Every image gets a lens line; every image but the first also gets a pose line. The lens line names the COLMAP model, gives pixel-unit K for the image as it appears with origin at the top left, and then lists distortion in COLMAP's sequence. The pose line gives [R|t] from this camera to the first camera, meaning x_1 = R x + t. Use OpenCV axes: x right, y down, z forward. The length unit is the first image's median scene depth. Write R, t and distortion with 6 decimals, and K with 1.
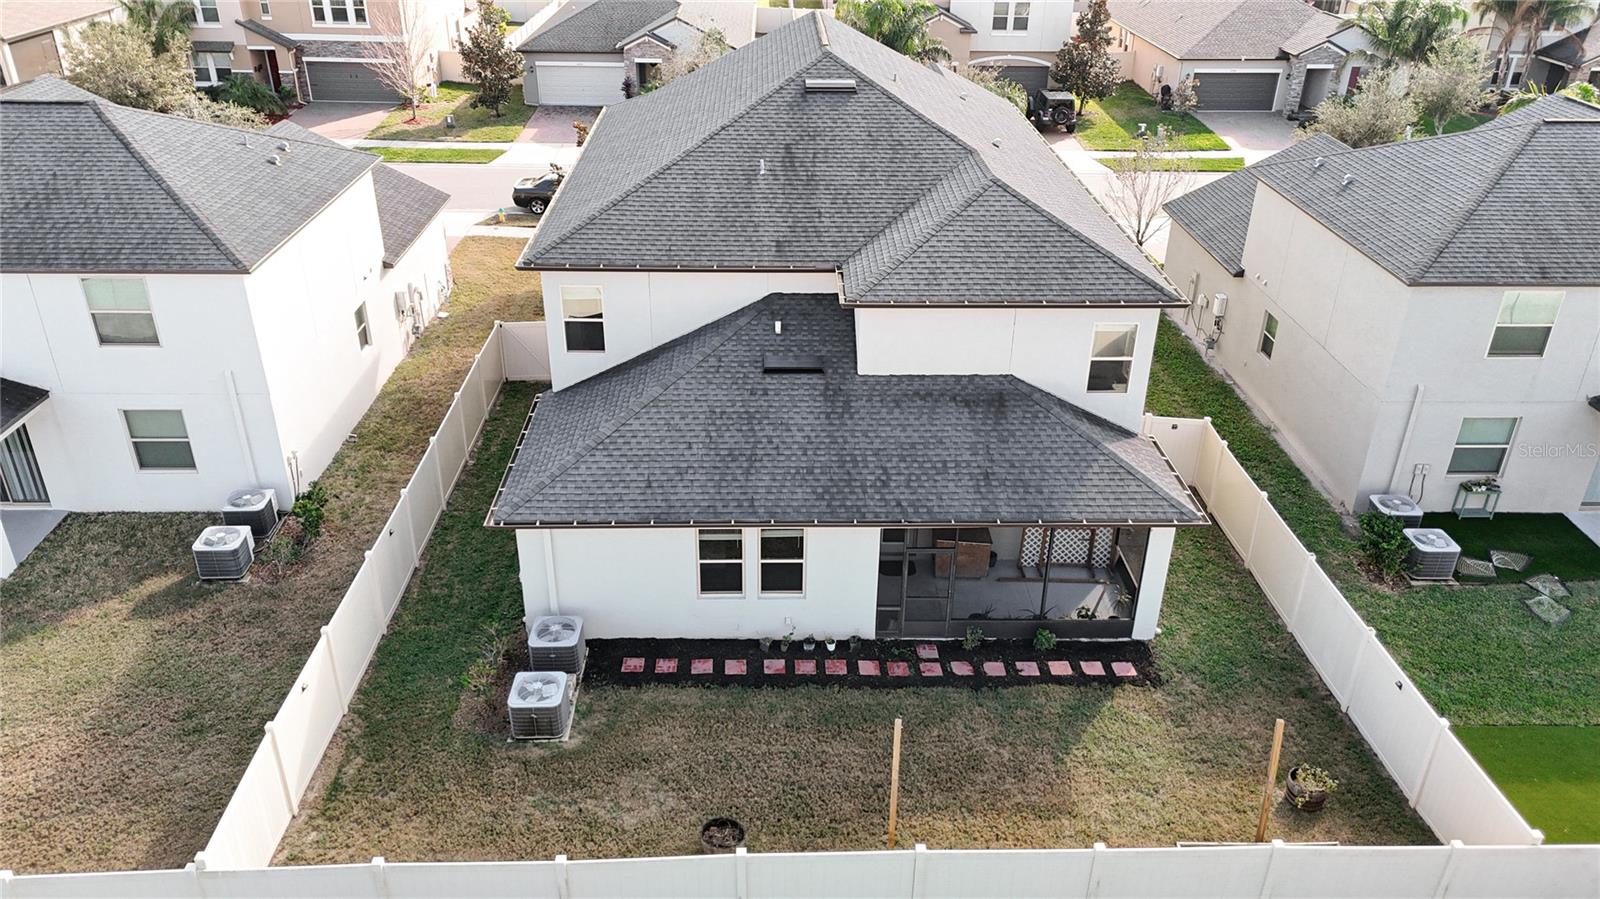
lens RADIAL K [[1177.0, 0, 800.0], [0, 1177.0, 449.5], [0, 0, 1]] dist [0.067766, -0.067156]
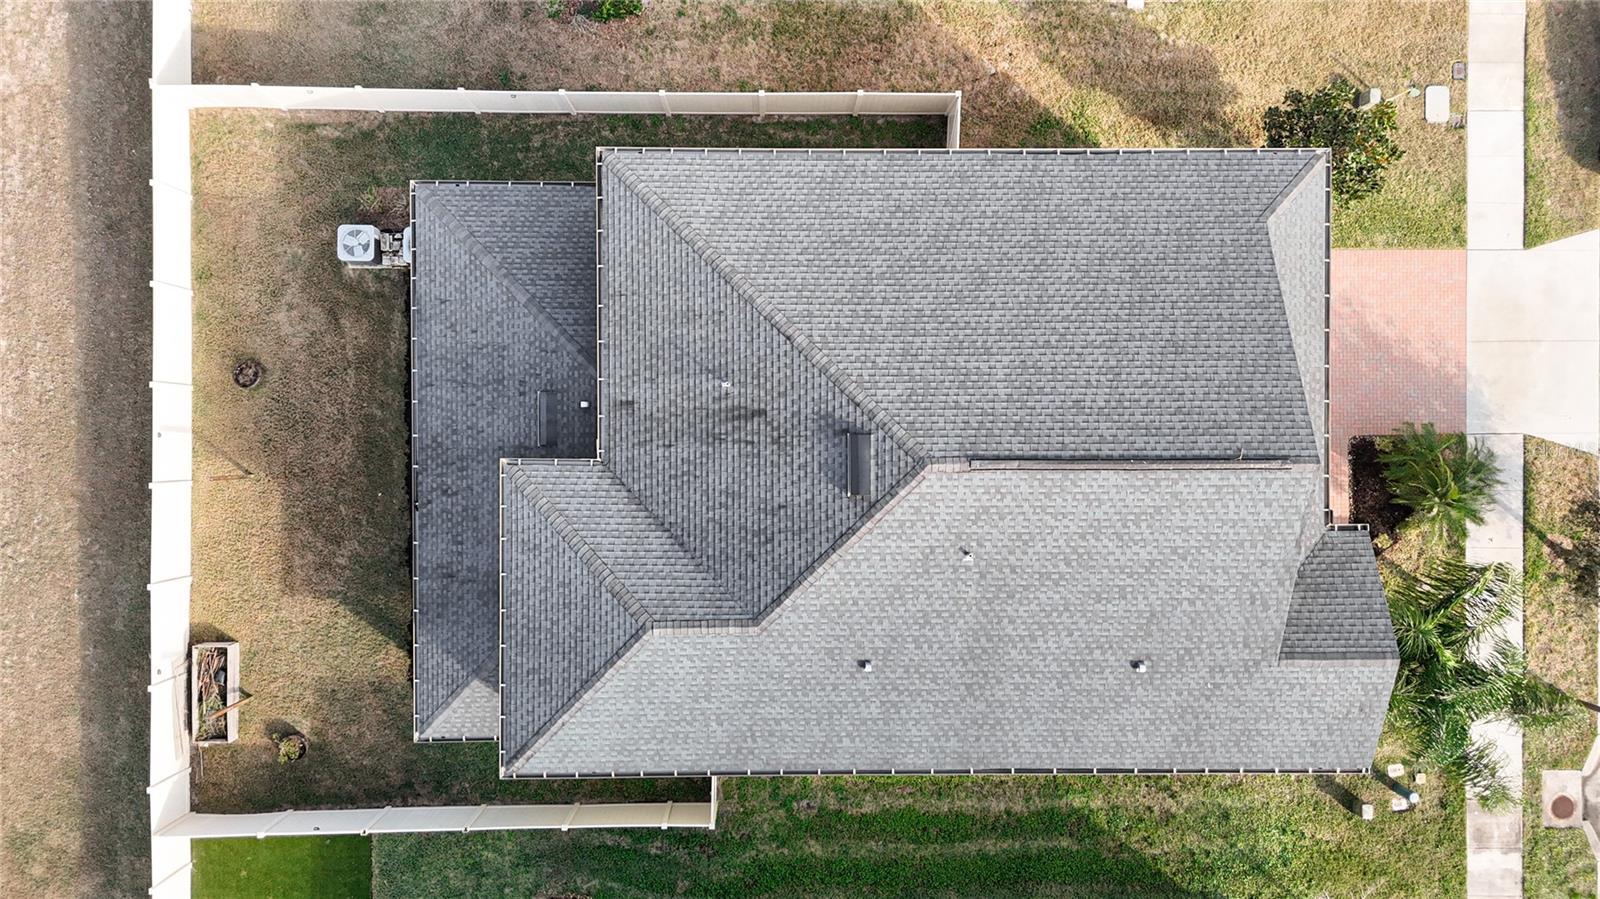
lens RADIAL K [[1177.0, 0, 800.0], [0, 1177.0, 449.5], [0, 0, 1]] dist [0.067766, -0.067156]
pose [[-0.024361, 0.999646, -0.010741, 0.028713], [-0.491781, -0.002628, 0.870715, -1.137252], [0.870378, 0.026493, 0.491671, 0.651681]]
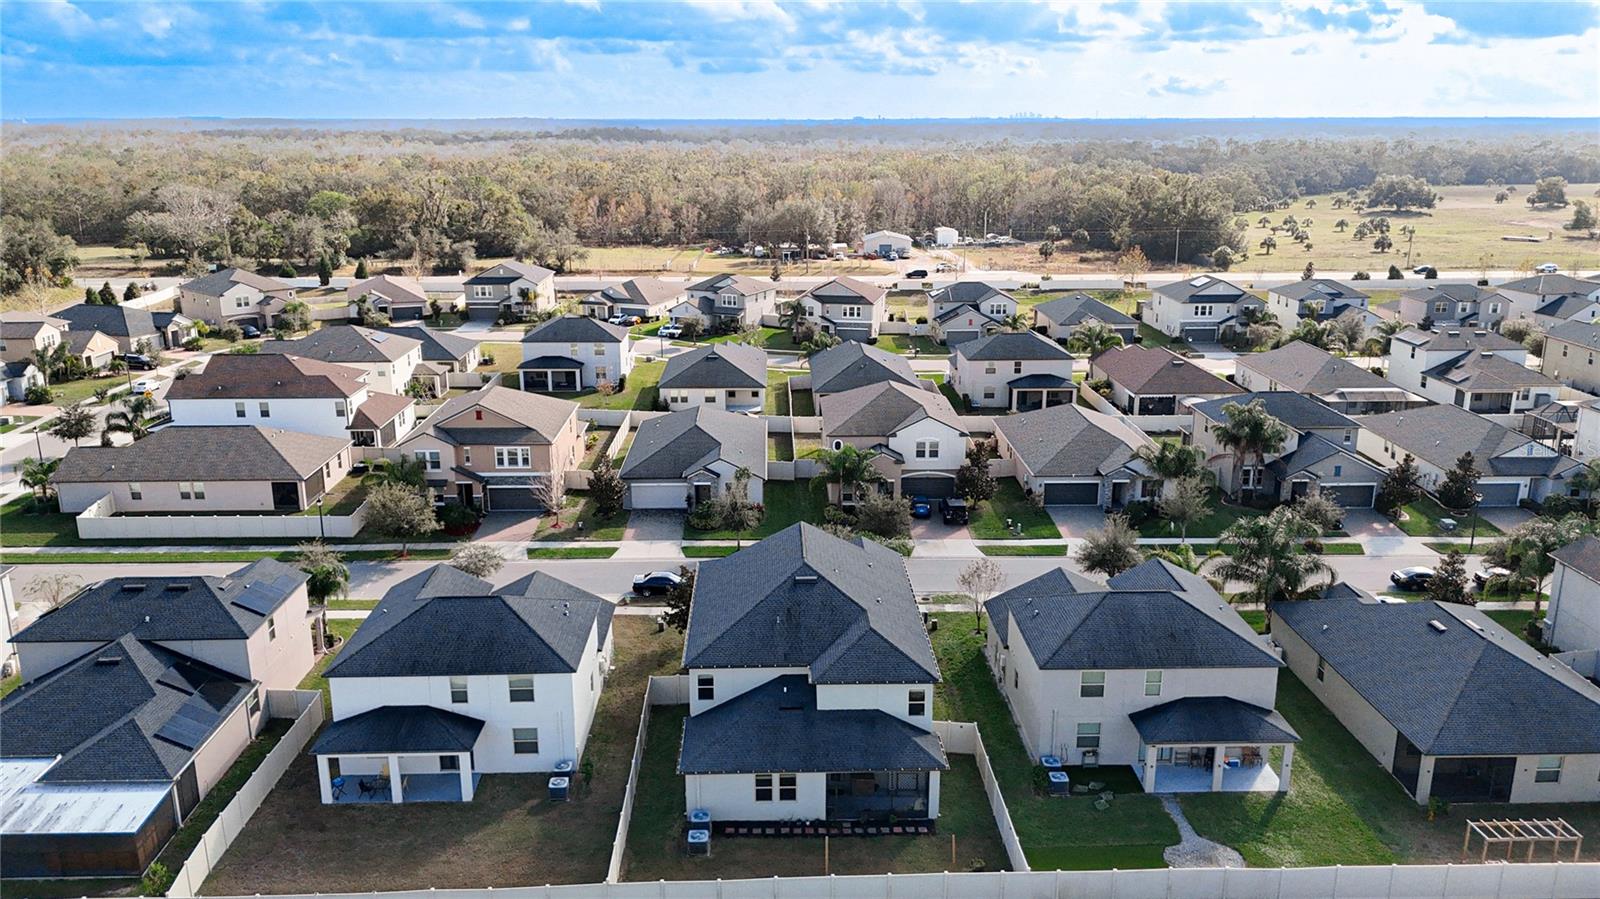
lens RADIAL K [[1195.8, 0, 800.0], [0, 1195.8, 449.5], [0, 0, 1]] dist [0.163634, -0.480649]
pose [[0.999887, -0.014819, -0.002336, 0.026337], [0.013966, 0.976316, -0.215898, -0.050792], [0.005480, 0.215841, 0.976413, -1.604571]]
